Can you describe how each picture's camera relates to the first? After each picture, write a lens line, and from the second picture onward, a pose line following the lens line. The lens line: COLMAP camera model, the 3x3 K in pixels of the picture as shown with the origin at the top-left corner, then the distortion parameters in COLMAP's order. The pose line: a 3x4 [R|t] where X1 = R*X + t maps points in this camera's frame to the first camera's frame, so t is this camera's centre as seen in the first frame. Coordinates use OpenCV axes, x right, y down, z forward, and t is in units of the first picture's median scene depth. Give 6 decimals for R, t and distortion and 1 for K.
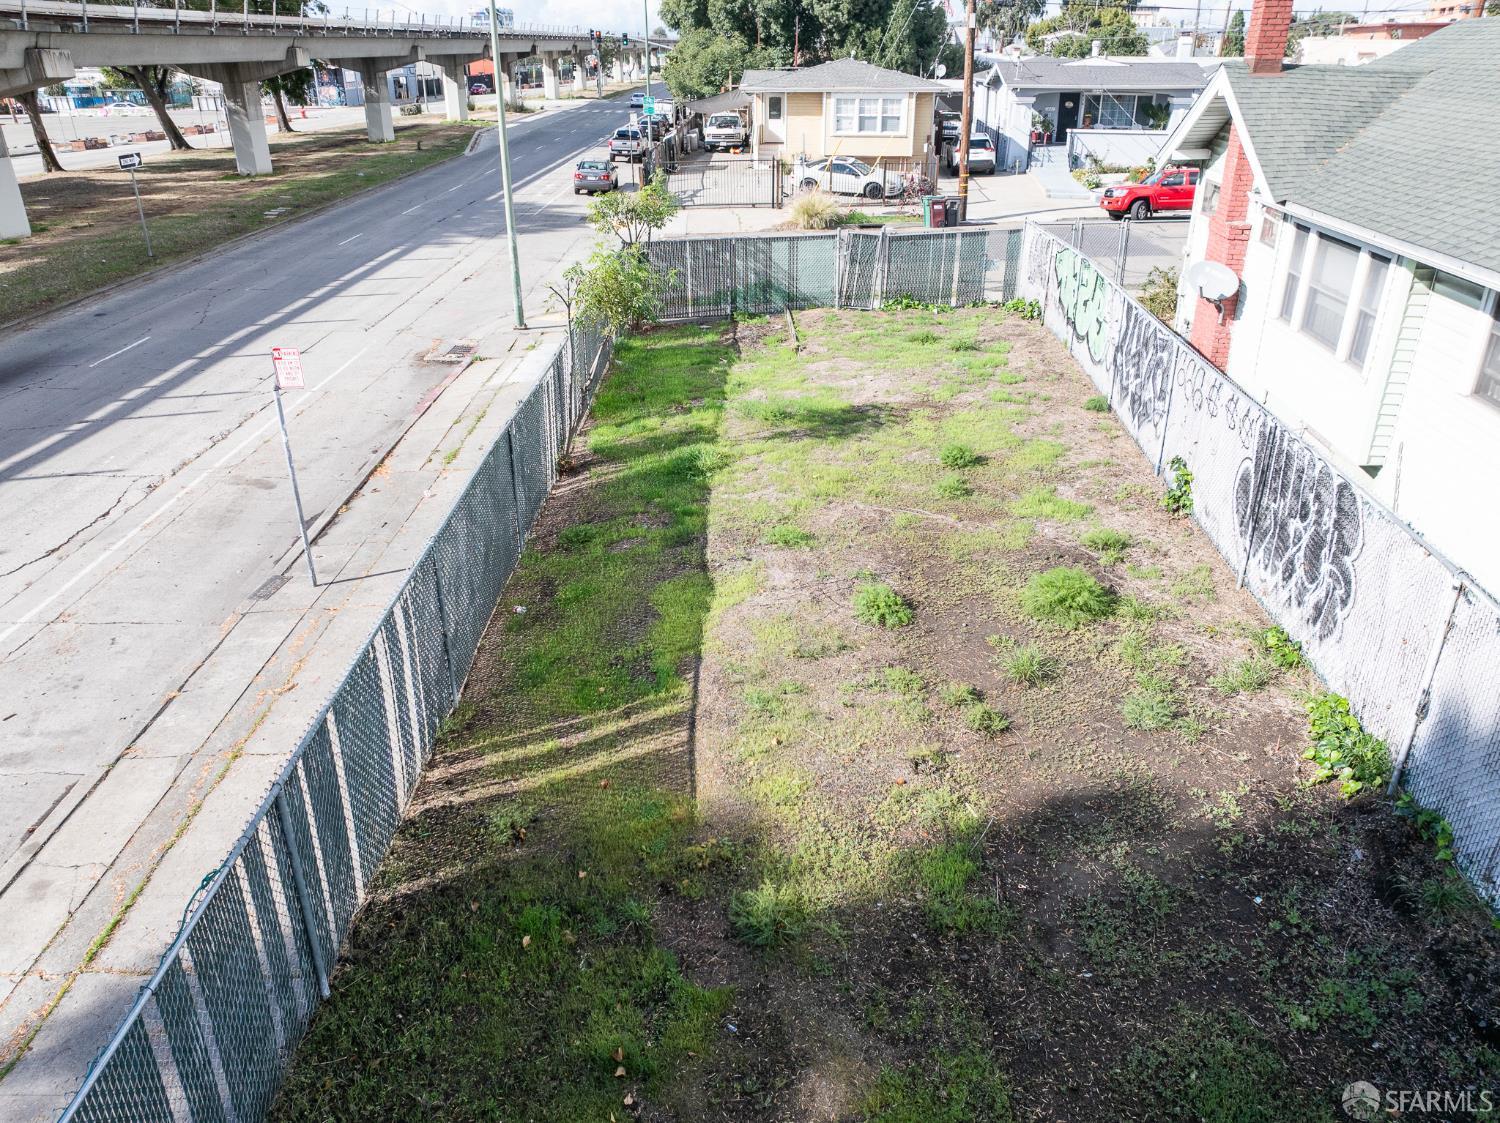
lens RADIAL K [[1066.4, 0, 748.7], [0, 1066.4, 558.0], [0, 0, 1]] dist [-0.034003, -0.007870]
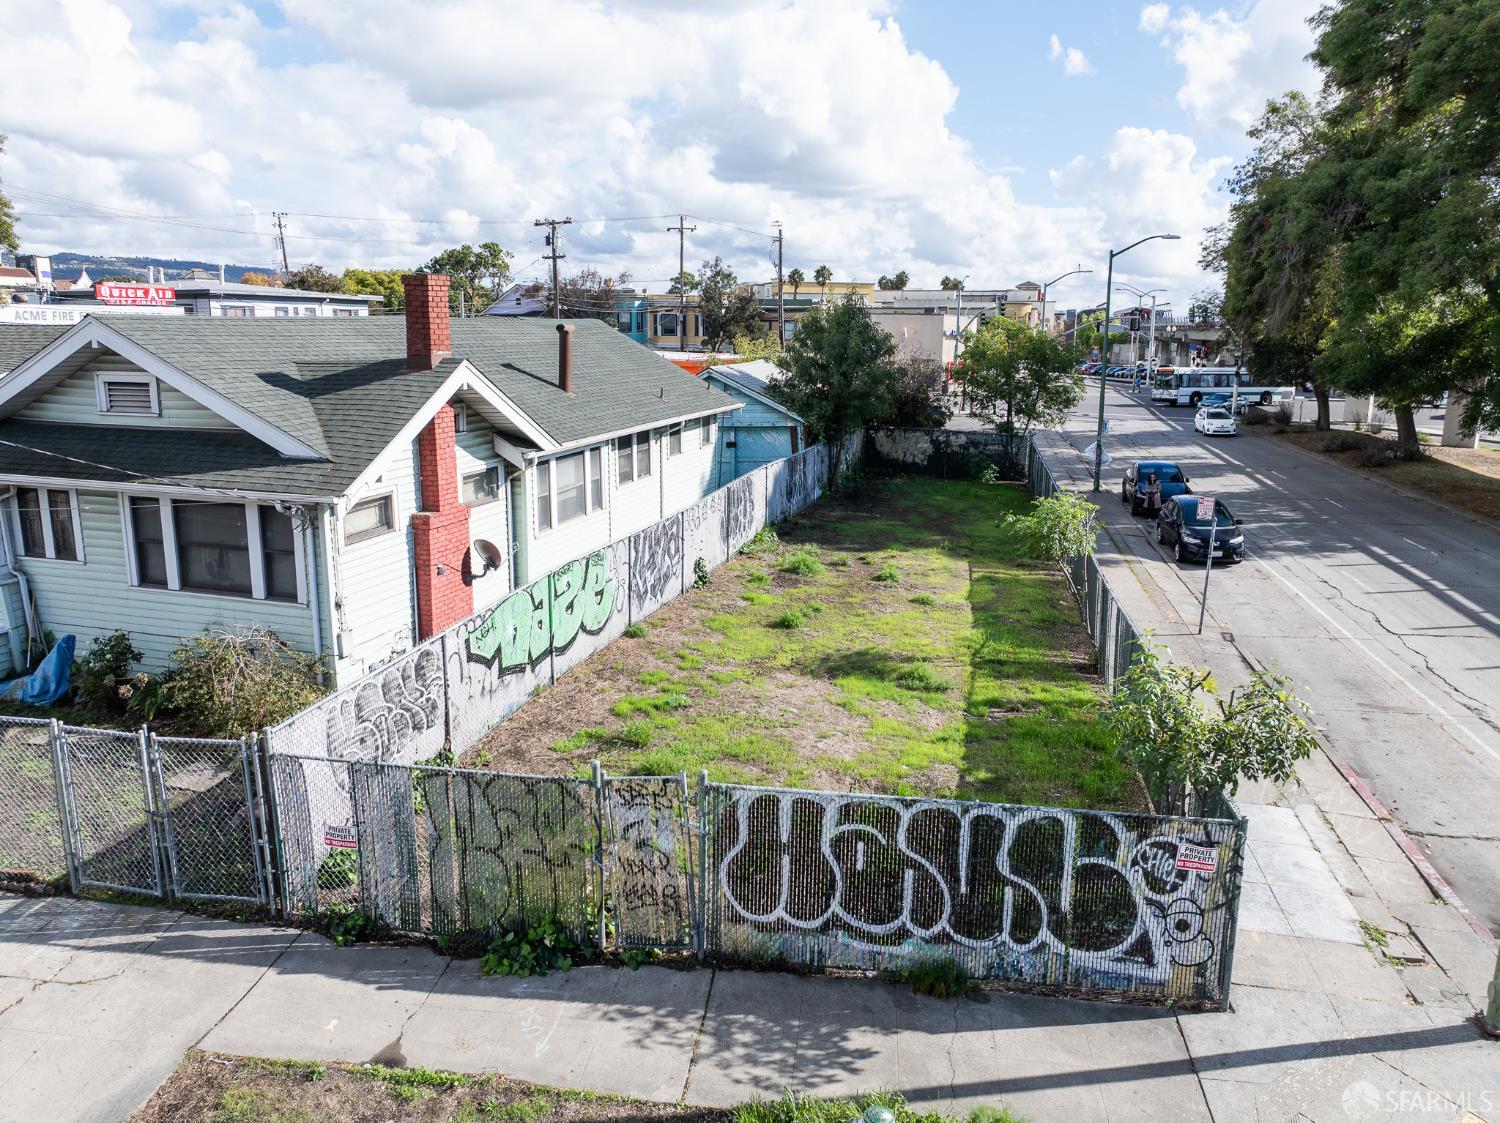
lens RADIAL K [[1066.4, 0, 751.9], [0, 1066.4, 551.1], [0, 0, 1]] dist [-0.034003, -0.007870]
pose [[-0.979993, -0.045565, 0.193748, -0.015214], [0.079634, 0.802368, 0.591493, -0.903270], [-0.182409, 0.595087, -0.782686, 1.860996]]
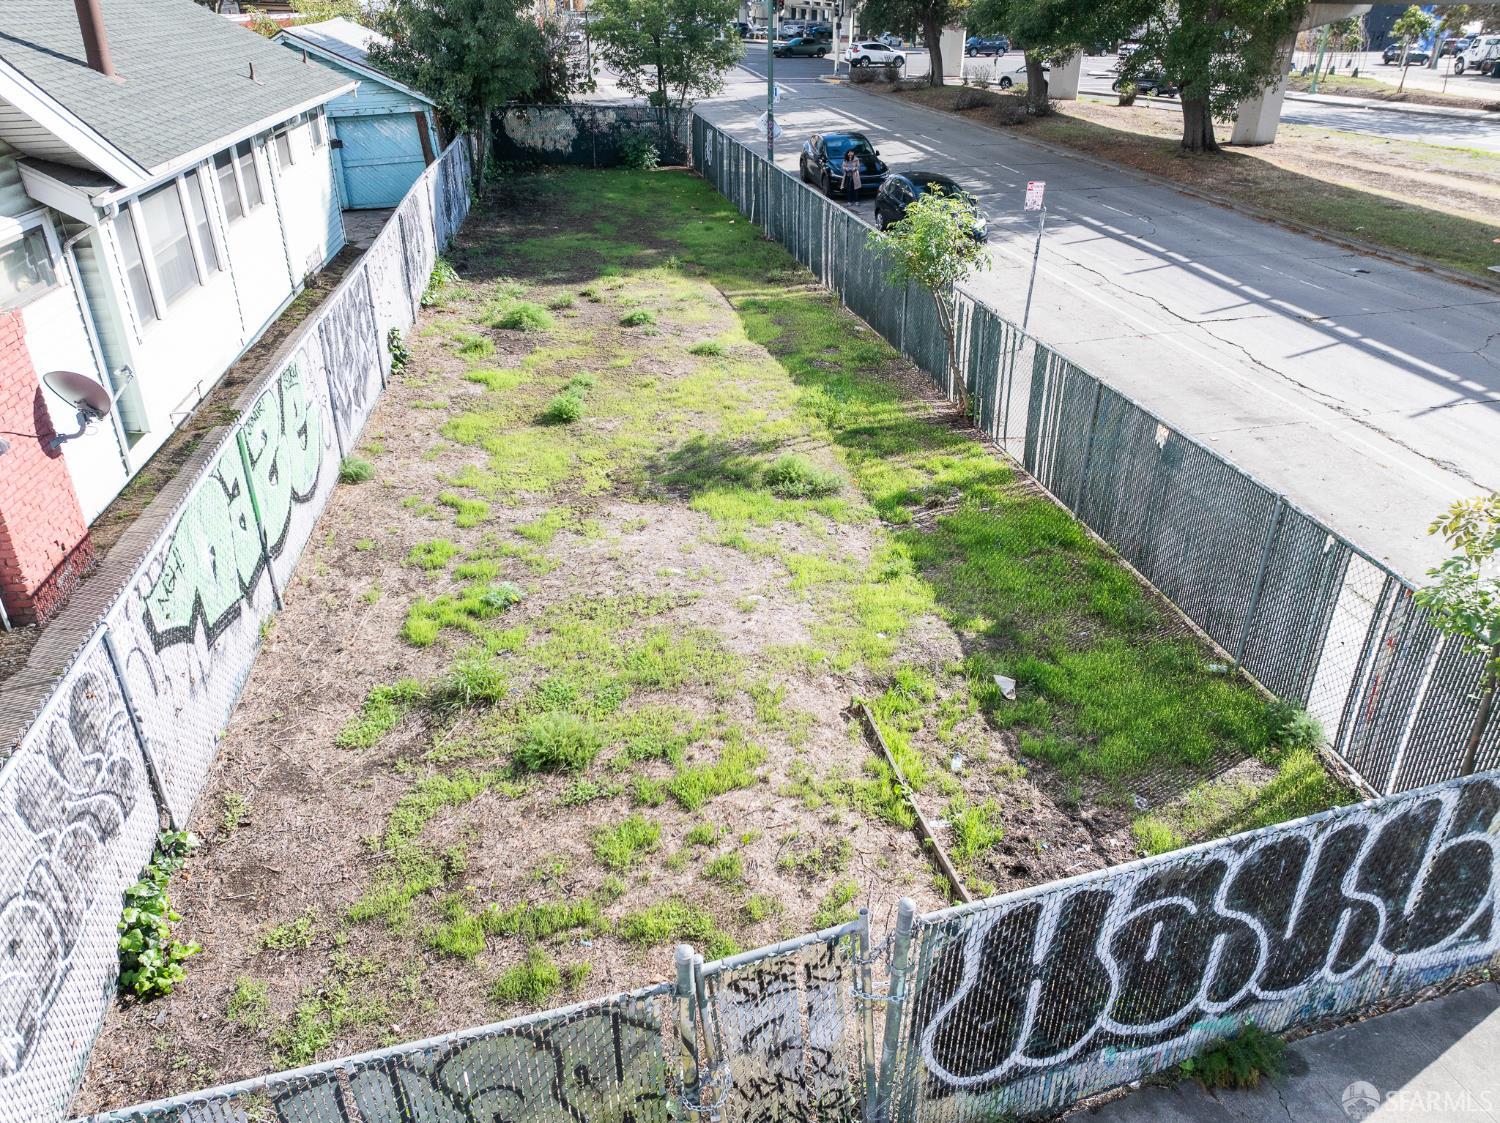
lens RADIAL K [[1066.4, 0, 754.8], [0, 1066.4, 567.6], [0, 0, 1]] dist [-0.034003, -0.007870]
pose [[-0.976032, 0.104917, -0.190668, 0.209192], [-0.092734, 0.592099, 0.800512, -0.732146], [0.196882, 0.799006, -0.568178, 1.552410]]
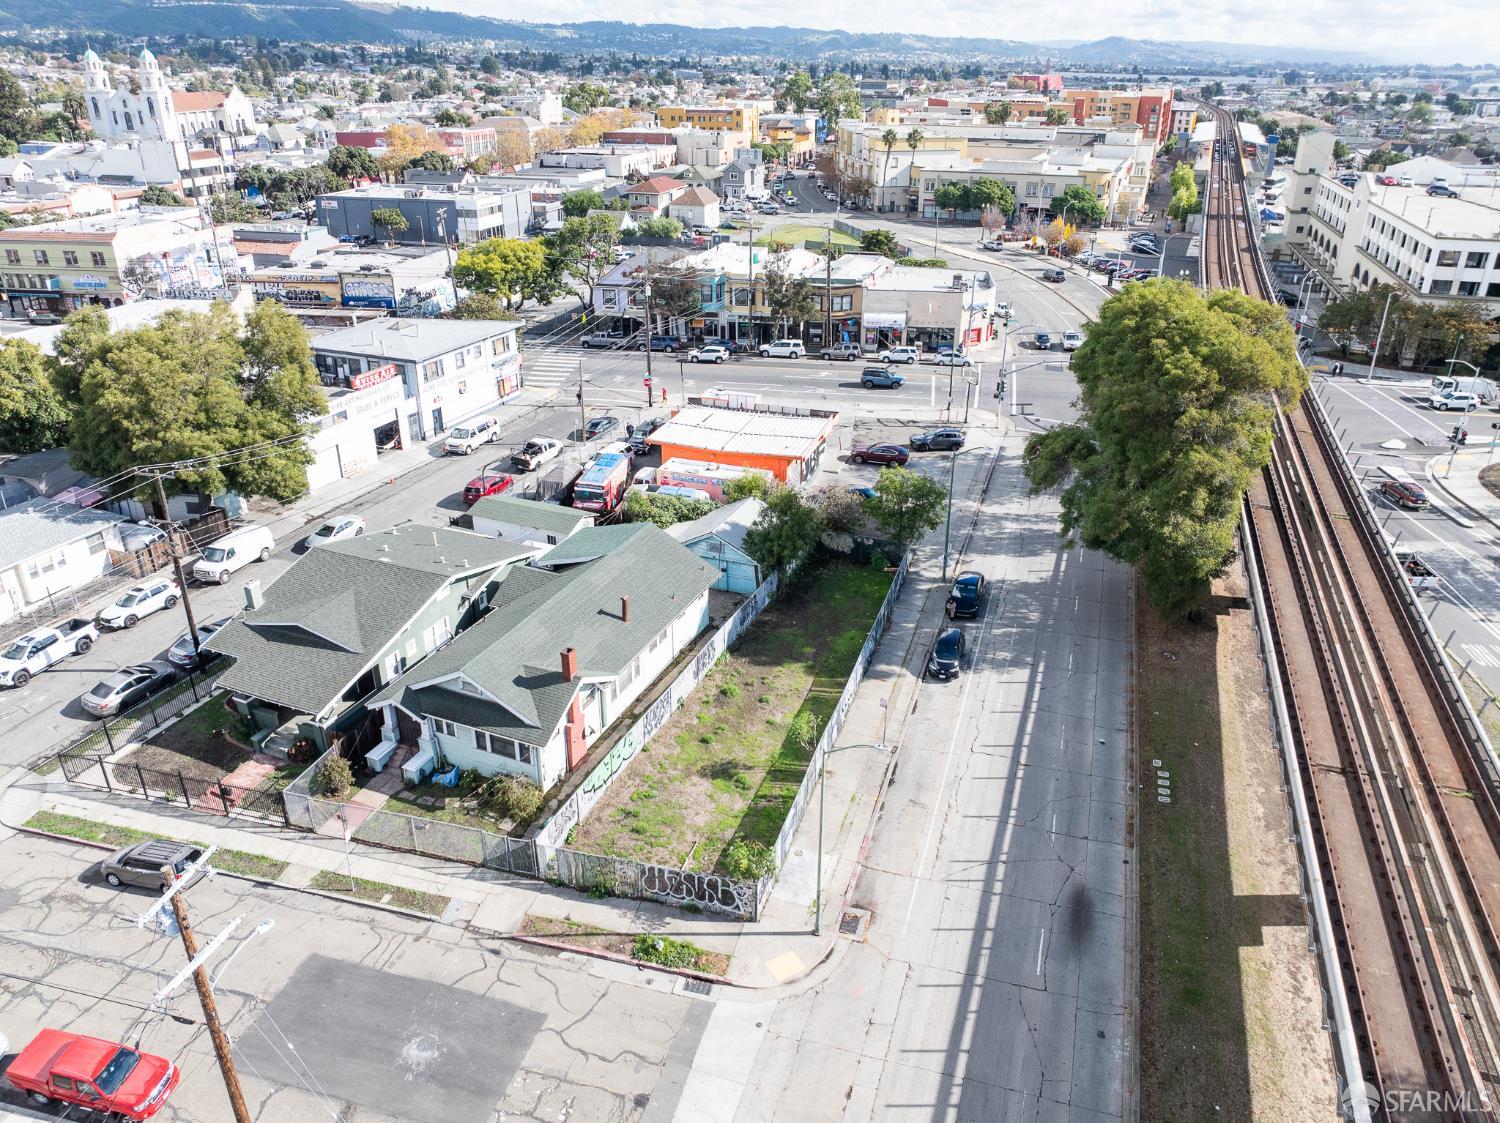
lens RADIAL K [[1066.4, 0, 756.8], [0, 1066.4, 565.2], [0, 0, 1]] dist [-0.034003, -0.007870]
pose [[-0.951080, -0.143156, 0.273776, -0.754463], [0.121334, 0.641882, 0.757143, -2.821832], [-0.284121, 0.753322, -0.593112, 2.375229]]
